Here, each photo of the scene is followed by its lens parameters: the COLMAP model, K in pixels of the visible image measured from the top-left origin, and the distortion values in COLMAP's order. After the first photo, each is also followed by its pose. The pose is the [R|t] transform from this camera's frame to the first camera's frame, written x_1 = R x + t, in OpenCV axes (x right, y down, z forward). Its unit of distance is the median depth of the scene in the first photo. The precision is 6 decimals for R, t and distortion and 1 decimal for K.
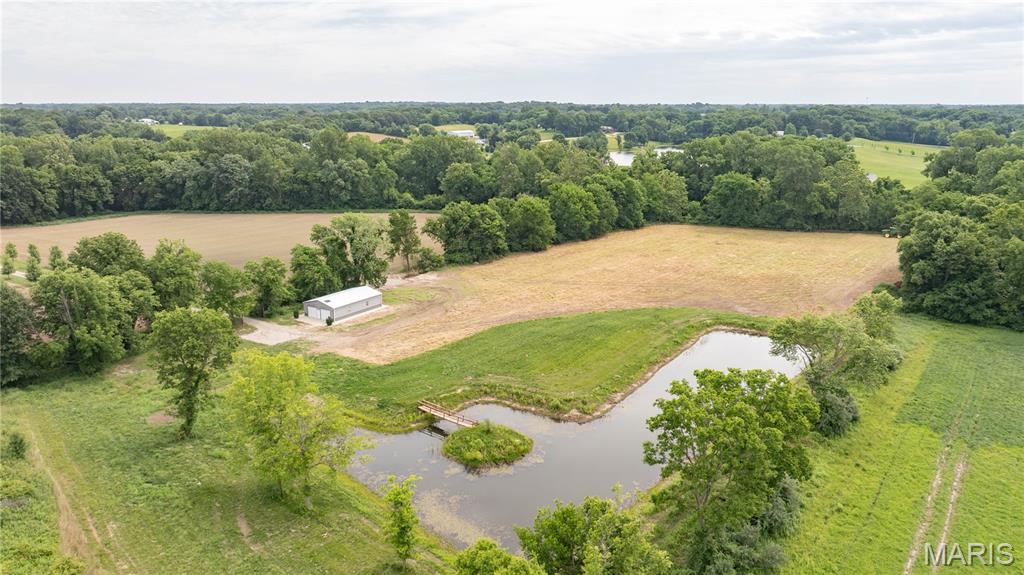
lens RADIAL K [[730.2, 0, 511.9], [0, 730.2, 296.1], [0, 0, 1]] dist [-0.033316, 0.031724]
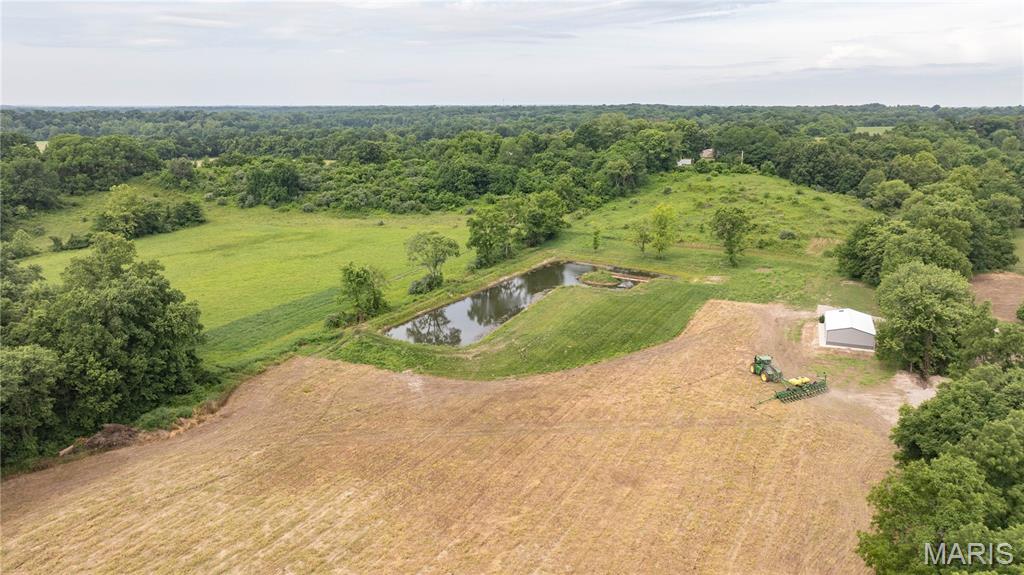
lens RADIAL K [[730.2, 0, 515.2], [0, 730.2, 270.4], [0, 0, 1]] dist [-0.033316, 0.031724]
pose [[-0.983022, 0.038990, -0.179296, 0.212587], [-0.047794, 0.889022, 0.455363, -0.274791], [0.177153, 0.456201, -0.872065, 1.009569]]
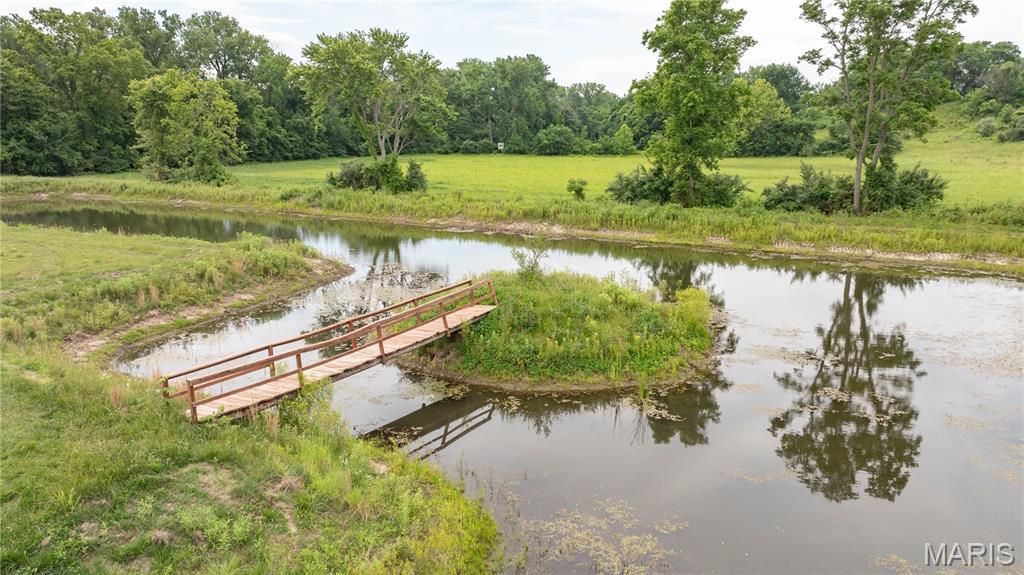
lens RADIAL K [[730.2, 0, 513.2], [0, 730.2, 291.0], [0, 0, 1]] dist [-0.033316, 0.031724]
pose [[-0.175705, -0.211232, 0.961514, -0.106457], [0.245924, 0.936324, 0.250637, 0.043956], [-0.953231, 0.280497, -0.112570, 0.382289]]
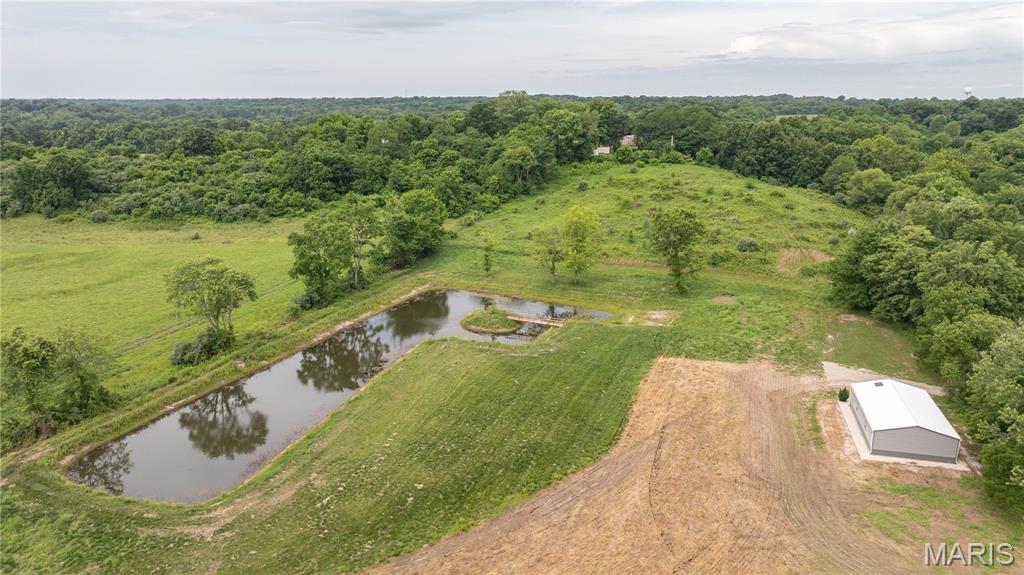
lens RADIAL K [[730.2, 0, 518.7], [0, 730.2, 299.9], [0, 0, 1]] dist [-0.033316, 0.031724]
pose [[-0.952147, 0.077199, -0.295729, 0.120004], [-0.080726, 0.869697, 0.486940, -0.186351], [0.294786, 0.487512, -0.821848, 0.781977]]
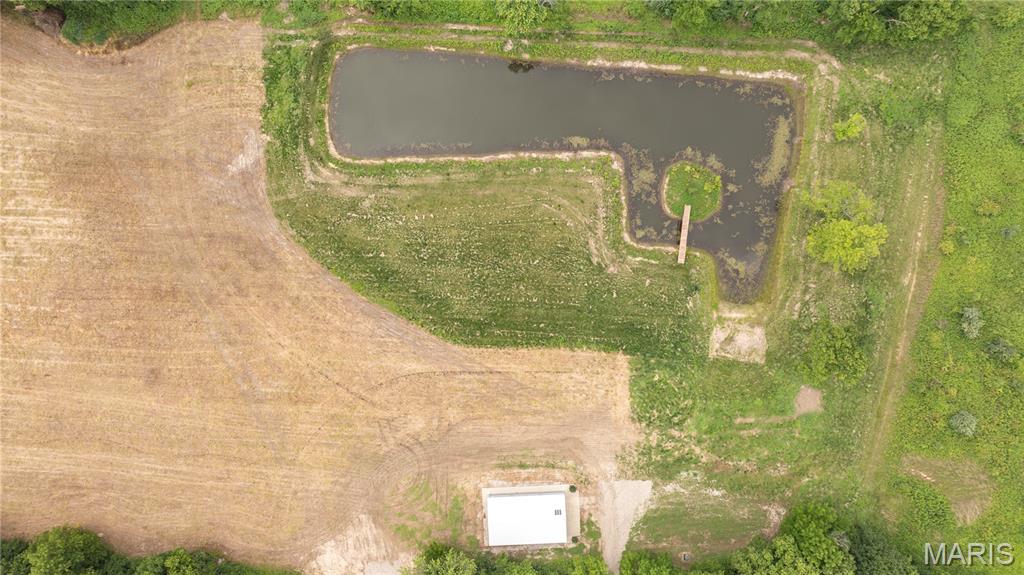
lens RADIAL K [[730.2, 0, 522.3], [0, 730.2, 285.8], [0, 0, 1]] dist [-0.033316, 0.031724]
pose [[-0.570816, -0.821025, 0.009339, -0.003234], [0.200303, -0.128212, 0.971309, -0.477914], [-0.796271, 0.556309, 0.237639, 0.377292]]
